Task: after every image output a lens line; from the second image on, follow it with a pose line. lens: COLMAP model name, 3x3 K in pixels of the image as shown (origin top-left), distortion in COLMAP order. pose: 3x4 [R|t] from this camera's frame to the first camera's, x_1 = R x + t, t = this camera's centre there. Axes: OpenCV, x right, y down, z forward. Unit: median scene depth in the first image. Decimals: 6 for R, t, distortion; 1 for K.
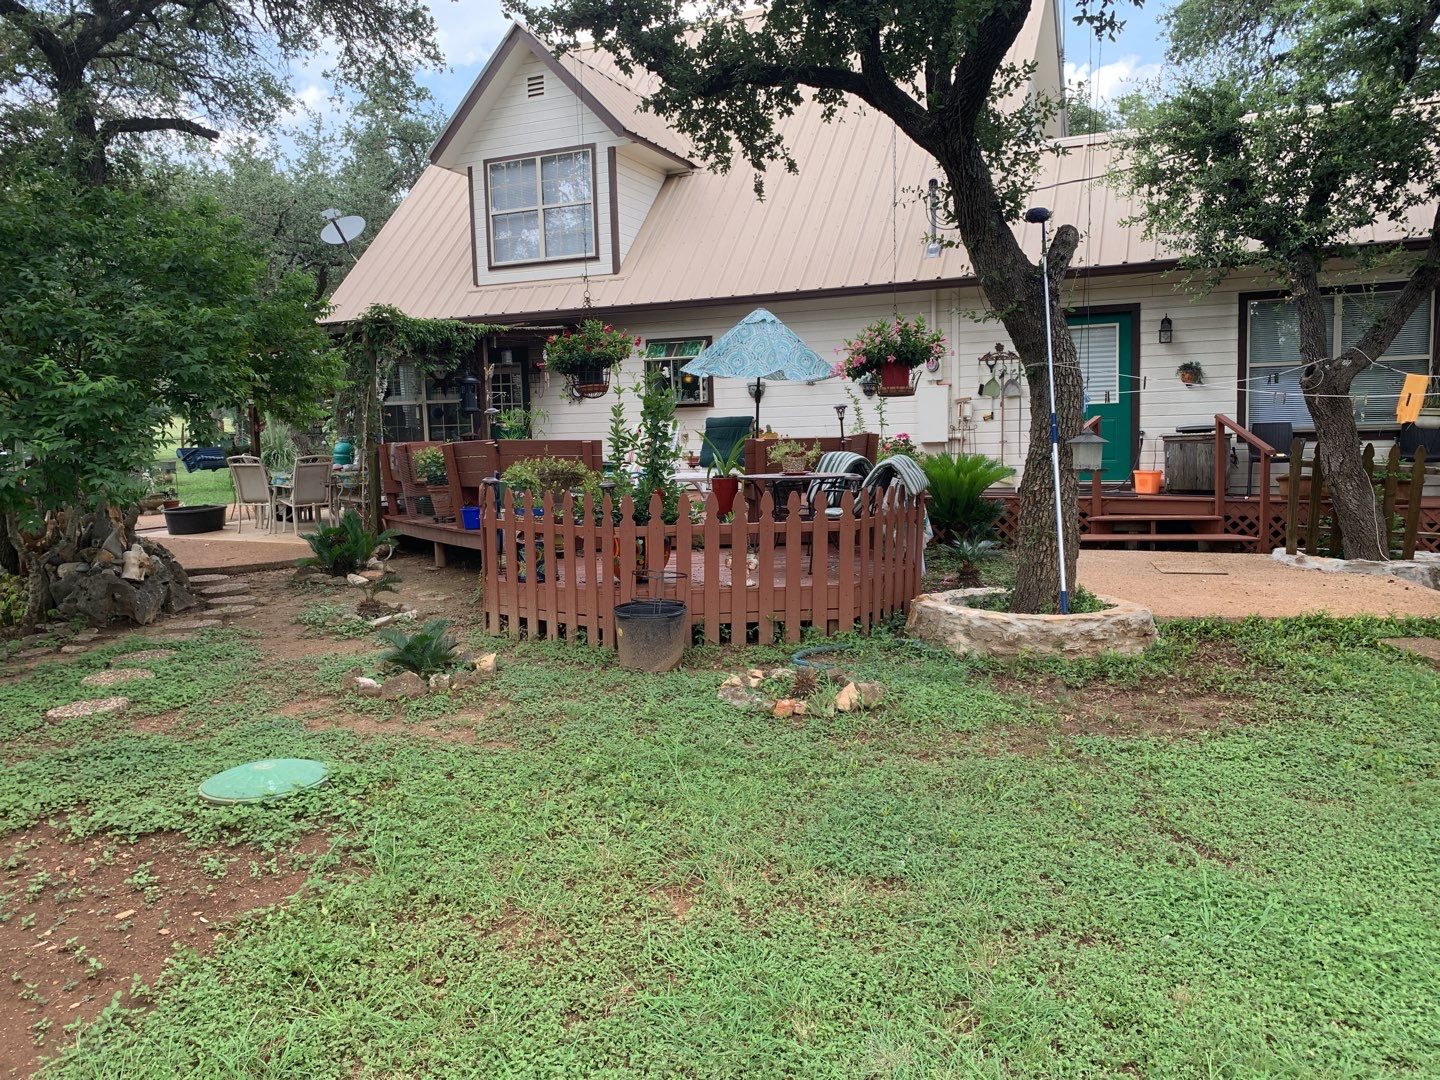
lens RADIAL K [[1131.4, 0, 709.4], [0, 1131.4, 541.8], [0, 0, 1]] dist [0.034306, -0.046335]
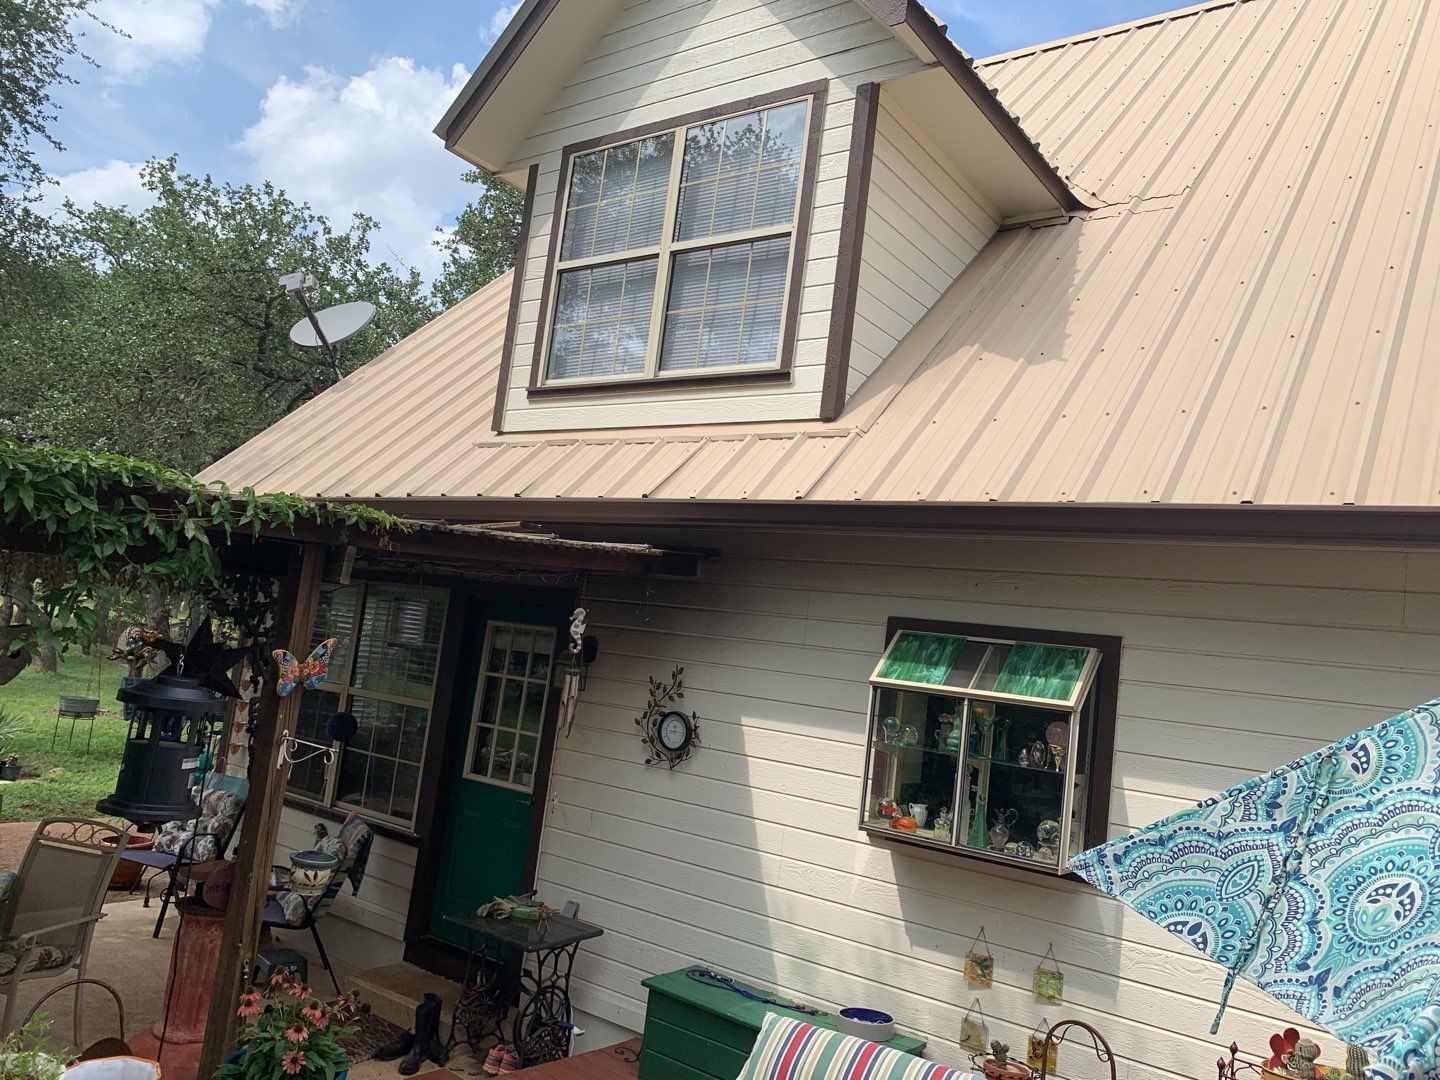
lens RADIAL K [[1131.4, 0, 709.4], [0, 1131.4, 541.8], [0, 0, 1]] dist [0.034306, -0.046335]
pose [[0.967960, 0.126973, -0.216638, -0.034379], [-0.171837, 0.964033, -0.202760, -0.112064], [0.183101, 0.233490, 0.954964, 0.606213]]
